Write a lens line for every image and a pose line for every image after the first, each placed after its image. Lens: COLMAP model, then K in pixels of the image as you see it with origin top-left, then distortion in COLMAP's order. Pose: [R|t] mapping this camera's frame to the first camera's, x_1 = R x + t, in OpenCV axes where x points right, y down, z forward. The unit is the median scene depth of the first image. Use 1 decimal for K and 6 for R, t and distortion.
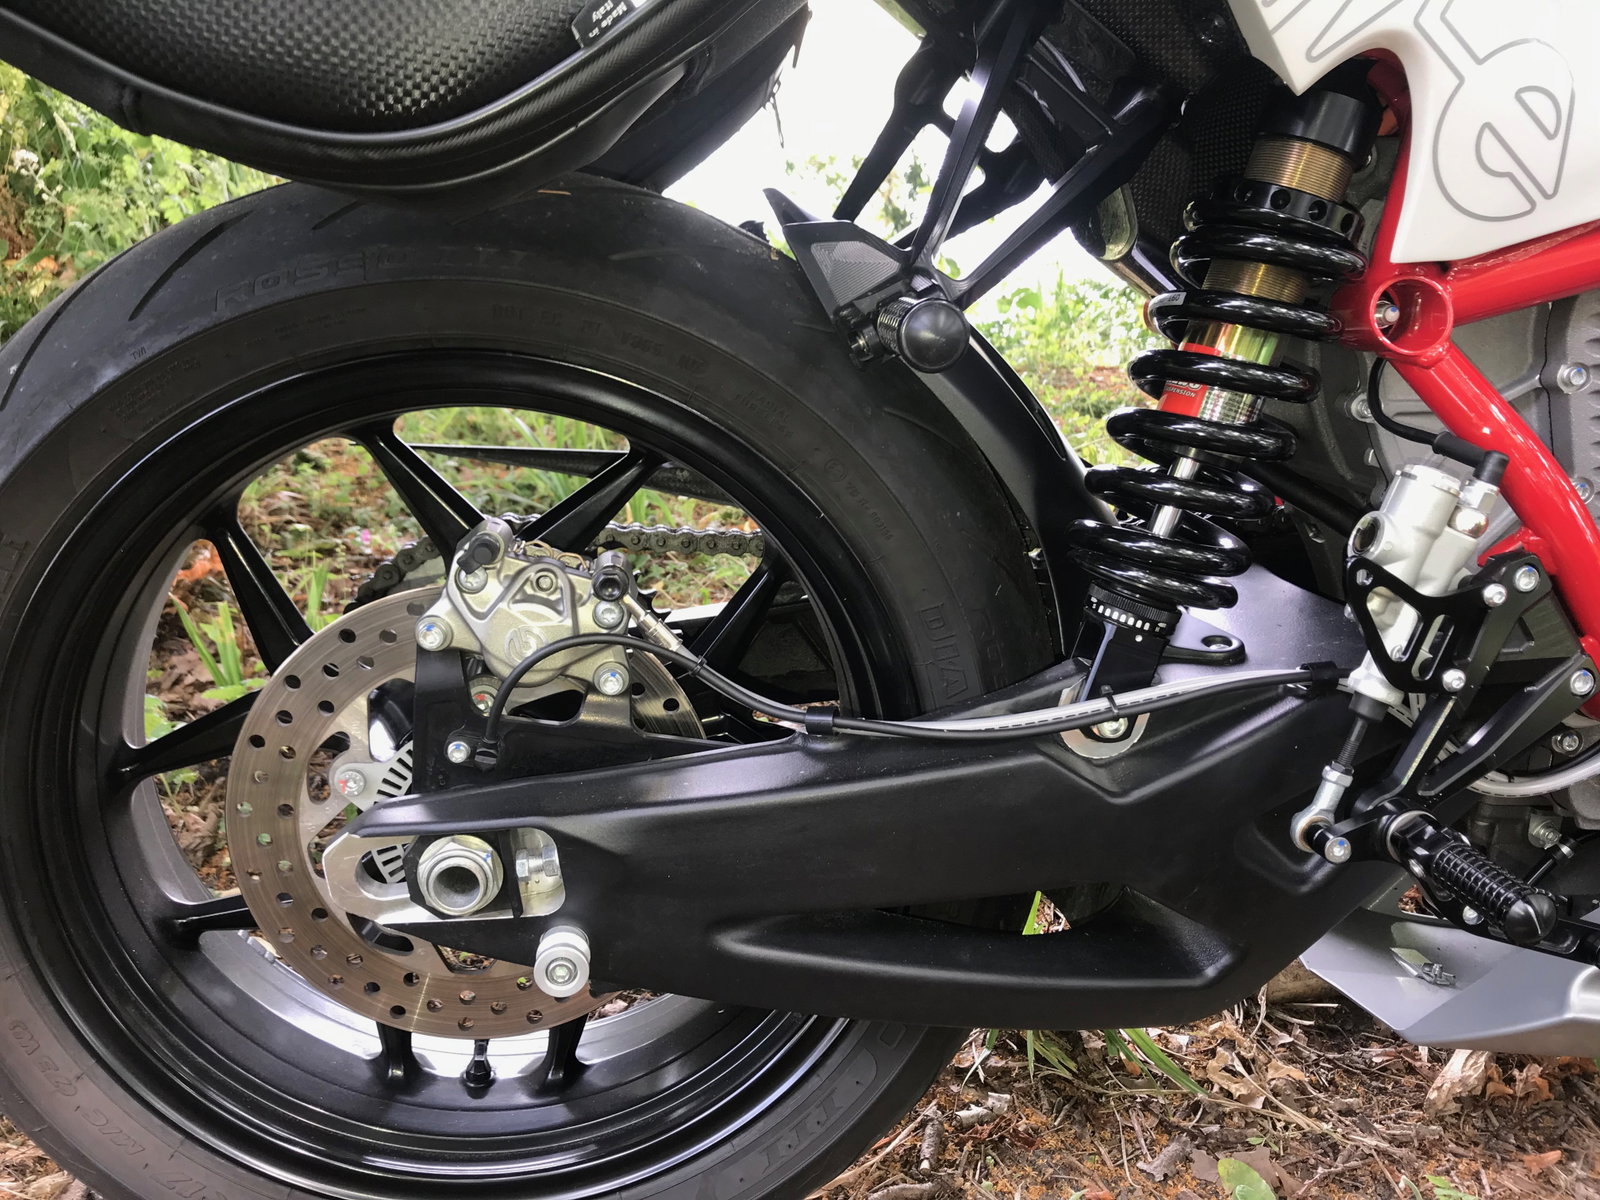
lens RADIAL K [[1300.3, 0, 798.2], [0, 1300.3, 595.7], [0, 0, 1]] dist [0.018265, -0.005265]
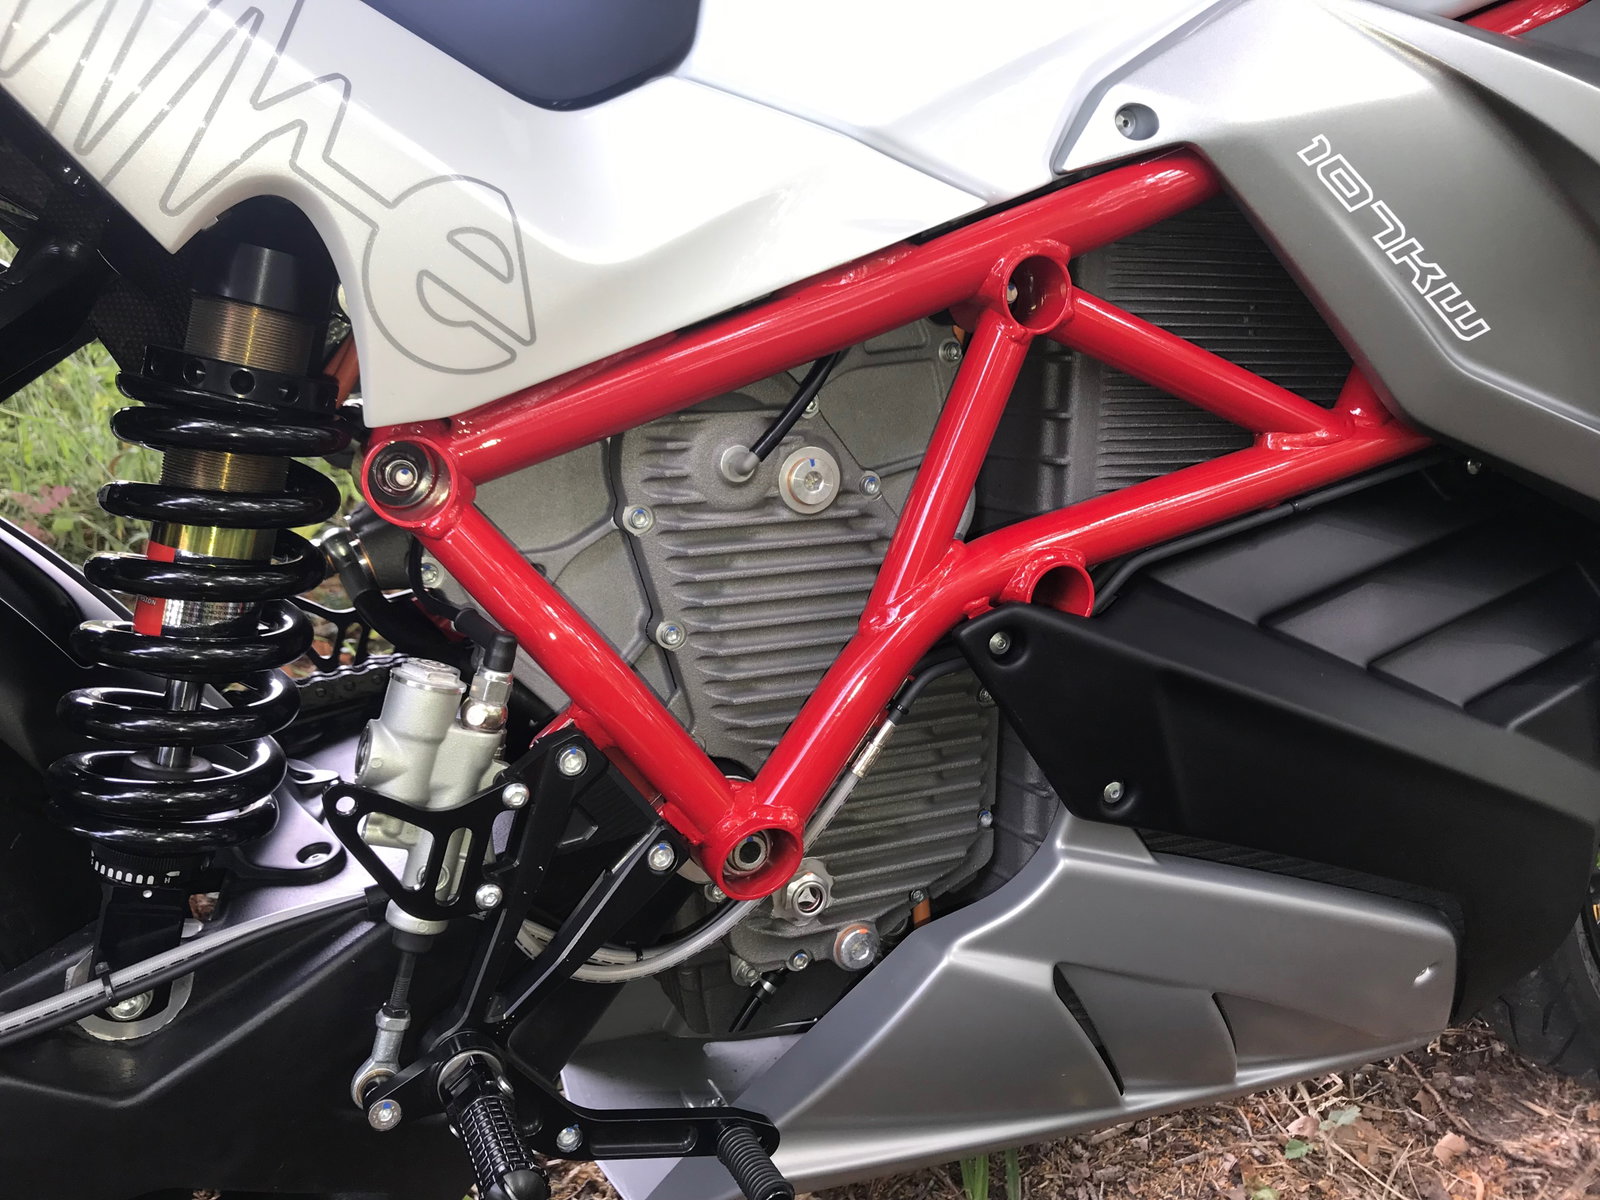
lens RADIAL K [[1300.3, 0, 797.3], [0, 1300.3, 606.4], [0, 0, 1]] dist [0.018265, -0.005265]
pose [[0.956799, -0.130337, 0.259900, 0.480749], [0.129908, 0.991346, 0.018904, -0.115023], [-0.260115, 0.015675, 0.965450, 0.089150]]
